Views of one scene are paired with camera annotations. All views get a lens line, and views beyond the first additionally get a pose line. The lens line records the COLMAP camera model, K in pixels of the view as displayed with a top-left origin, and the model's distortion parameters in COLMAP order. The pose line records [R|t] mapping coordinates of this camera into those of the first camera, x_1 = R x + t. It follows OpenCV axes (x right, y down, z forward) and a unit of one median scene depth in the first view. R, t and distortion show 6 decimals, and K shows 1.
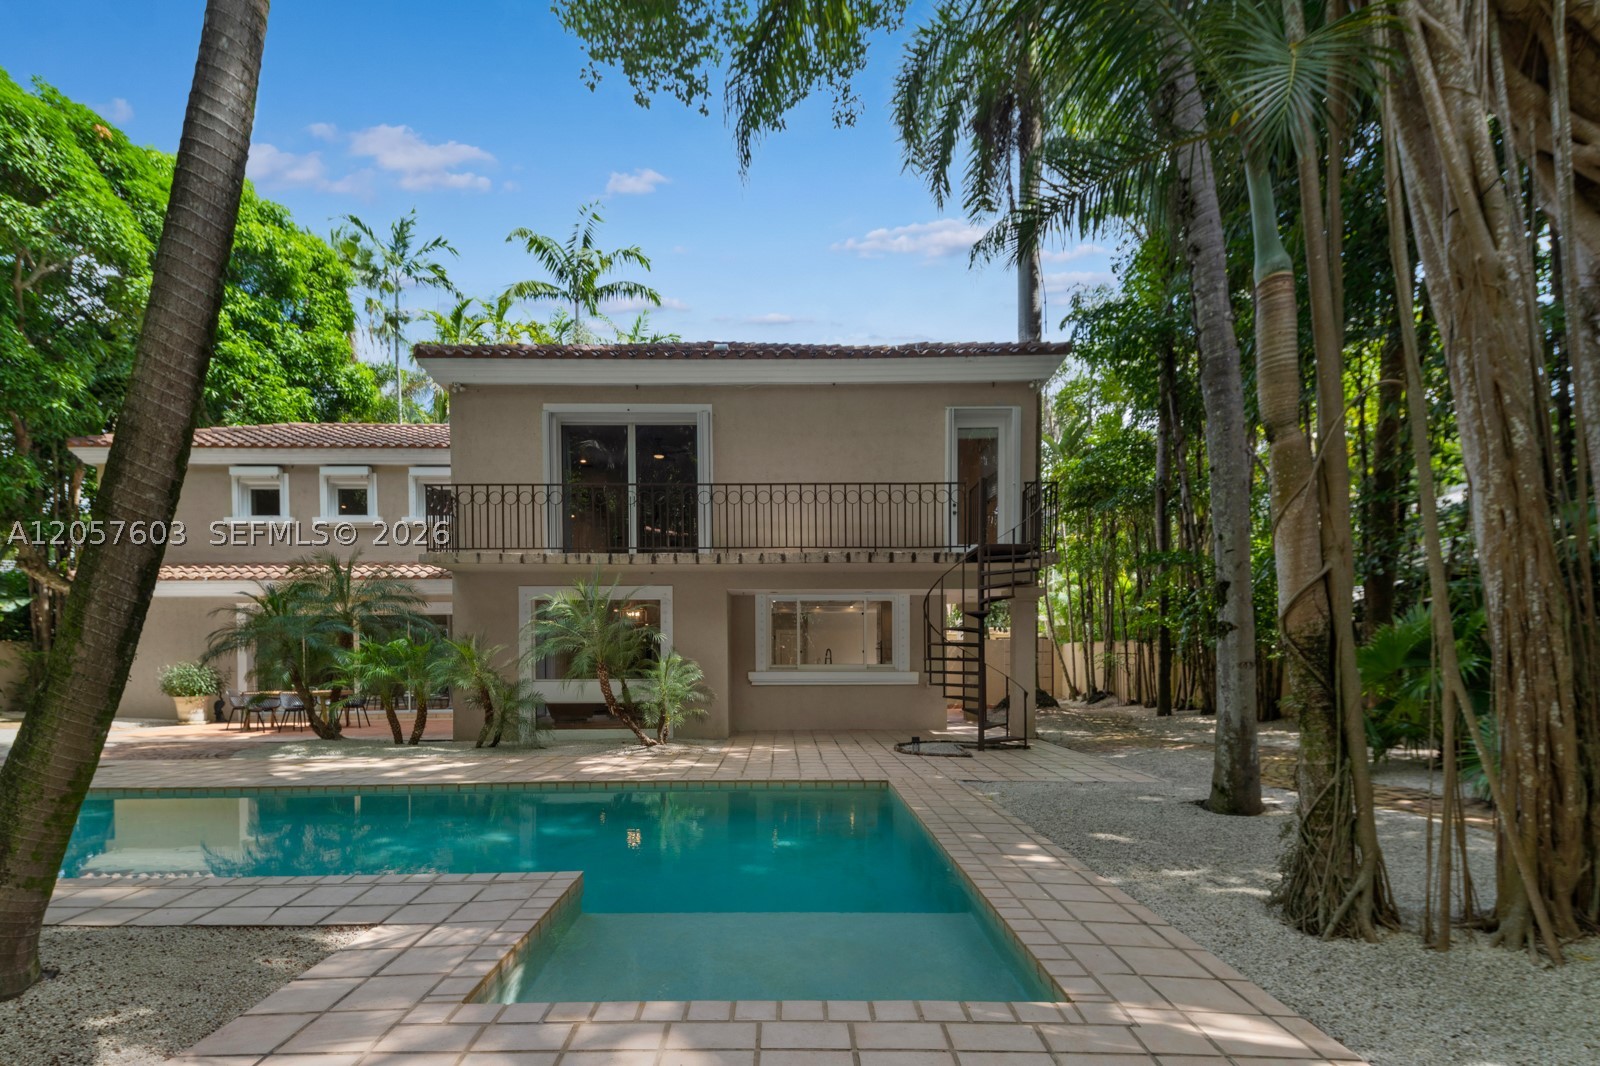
lens RADIAL K [[777.0, 0, 796.5], [0, 777.0, 667.3], [0, 0, 1]] dist [0.047731, -0.024559]
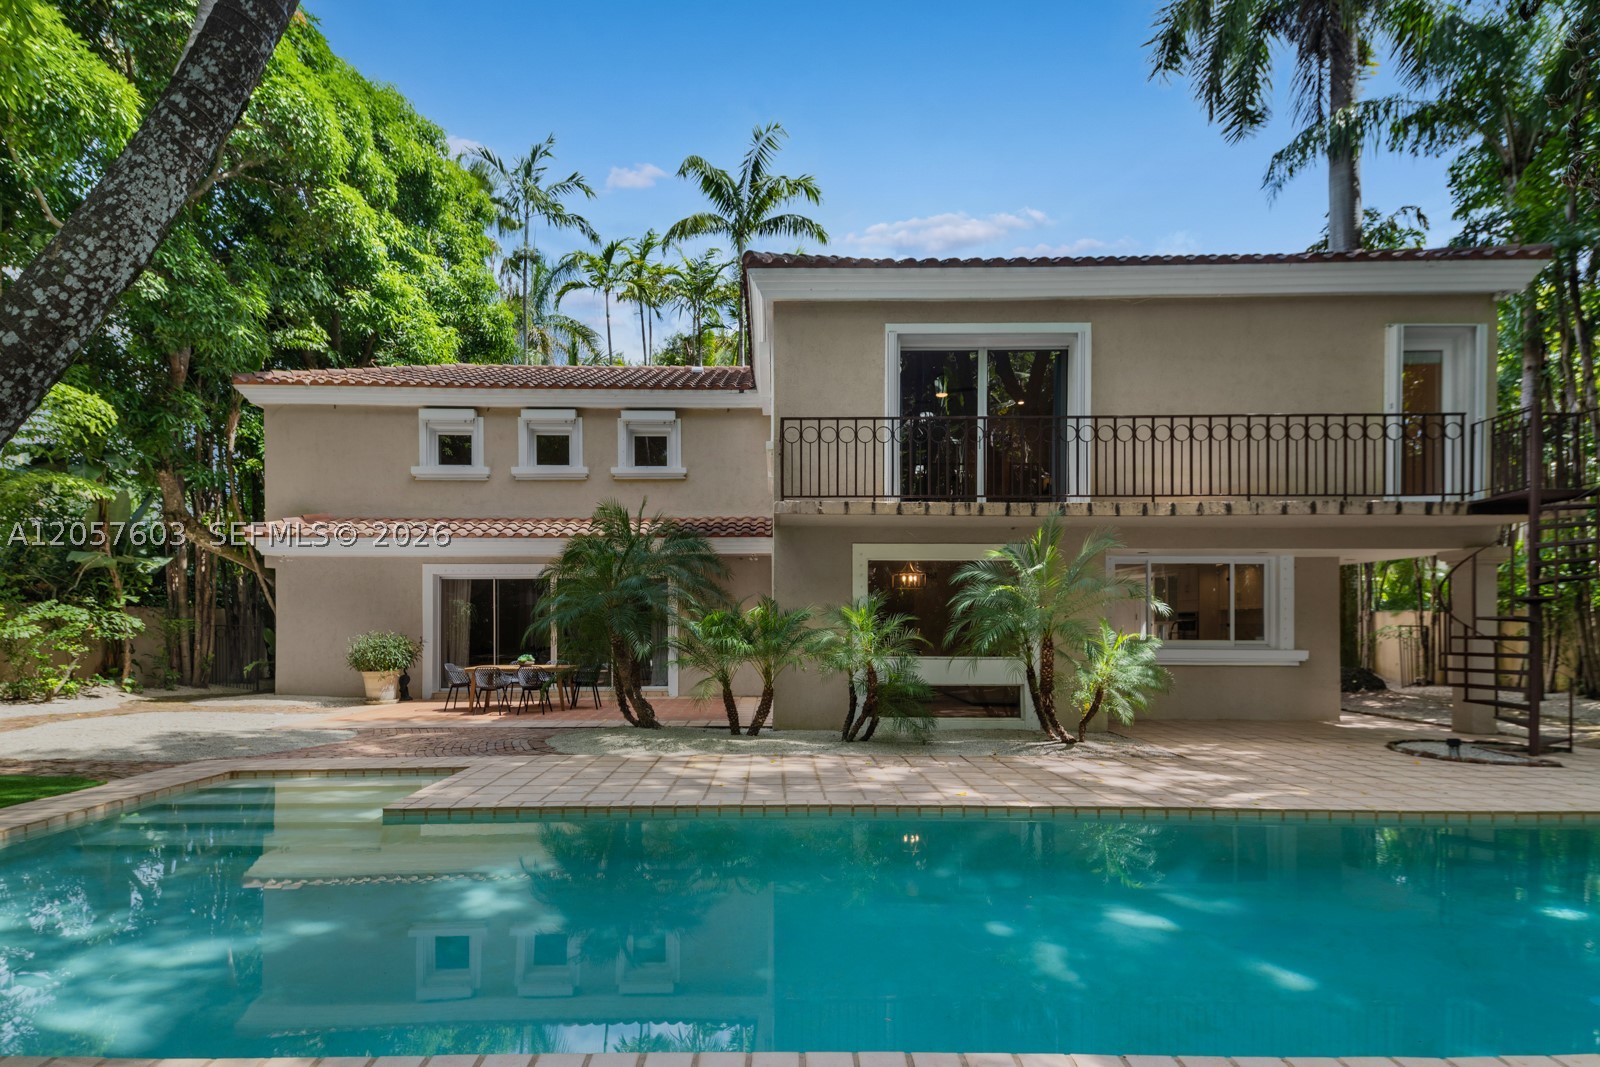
lens RADIAL K [[800.2, 0, 800.2], [0, 800.2, 620.8], [0, 0, 1]] dist [0.029362, -0.000188]
pose [[0.999983, 0.005701, -0.001436, -0.348949], [-0.005727, 0.999809, -0.018708, -0.005836], [0.001329, 0.018716, 0.999824, 0.135236]]
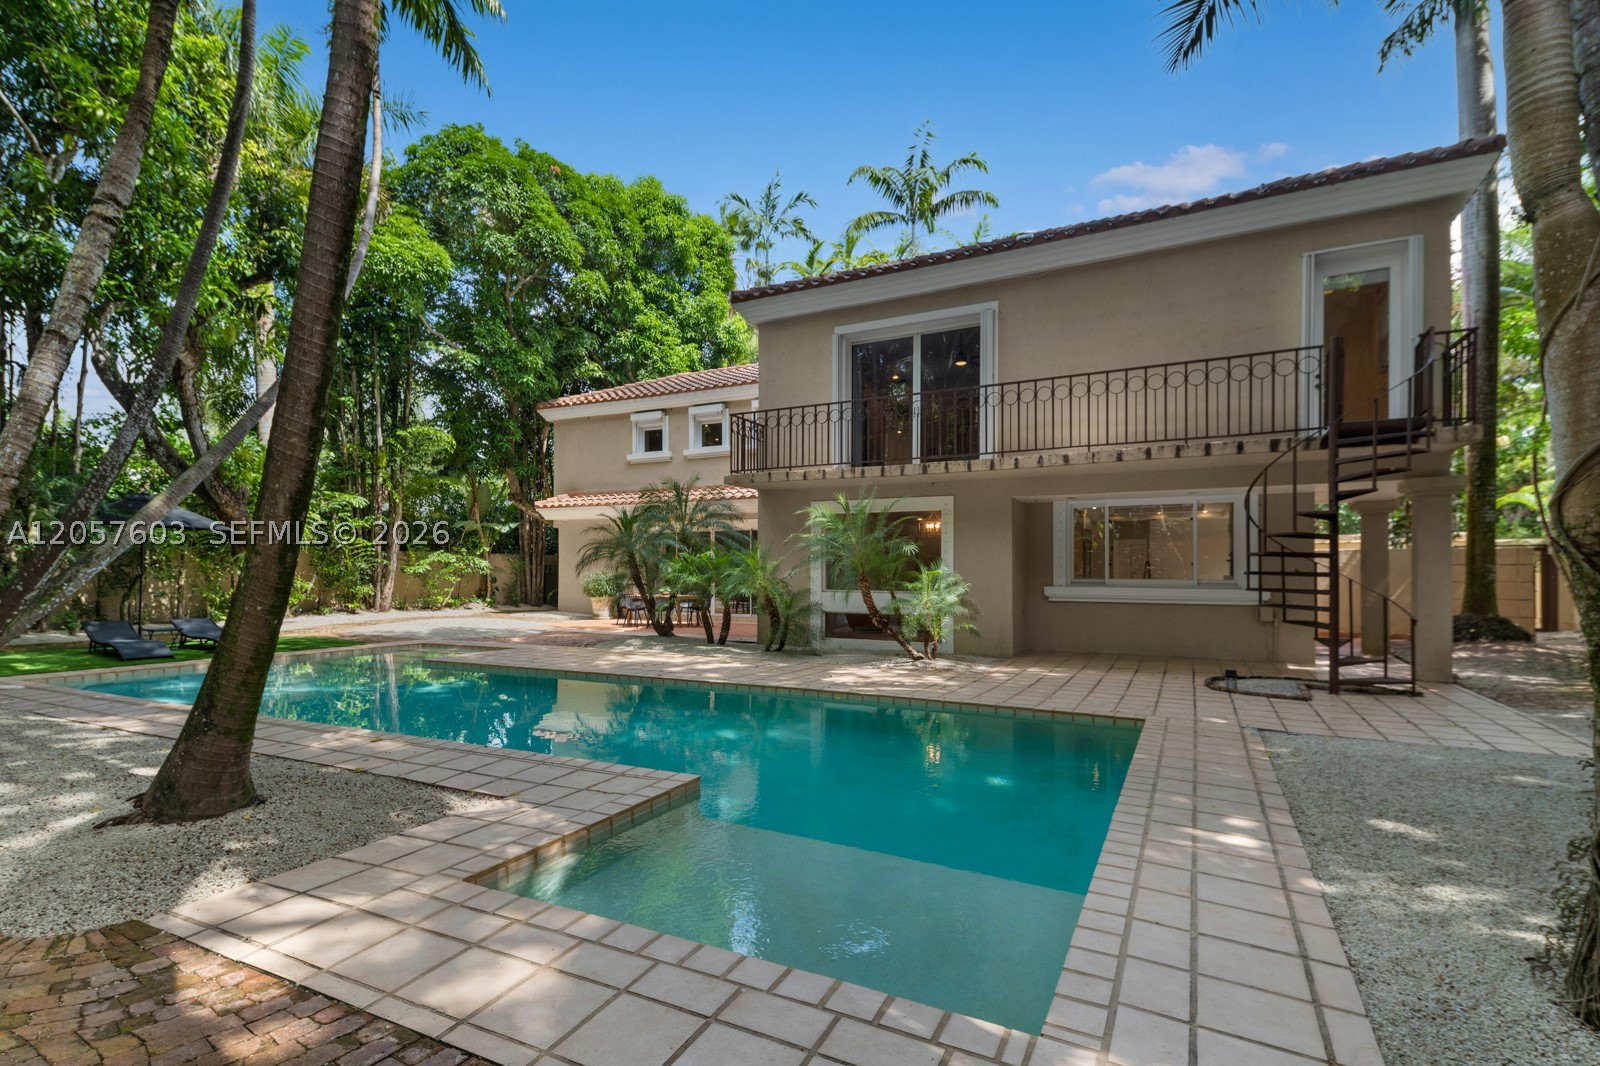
lens RADIAL K [[774.9, 0, 779.0], [0, 774.9, 558.1], [0, 0, 1]] dist [0.072106, -0.035192]
pose [[0.878736, 0.001024, -0.477308, 0.094035], [-0.013786, 0.999635, -0.023236, -0.000976], [0.477110, 0.026999, 0.878429, 0.043012]]
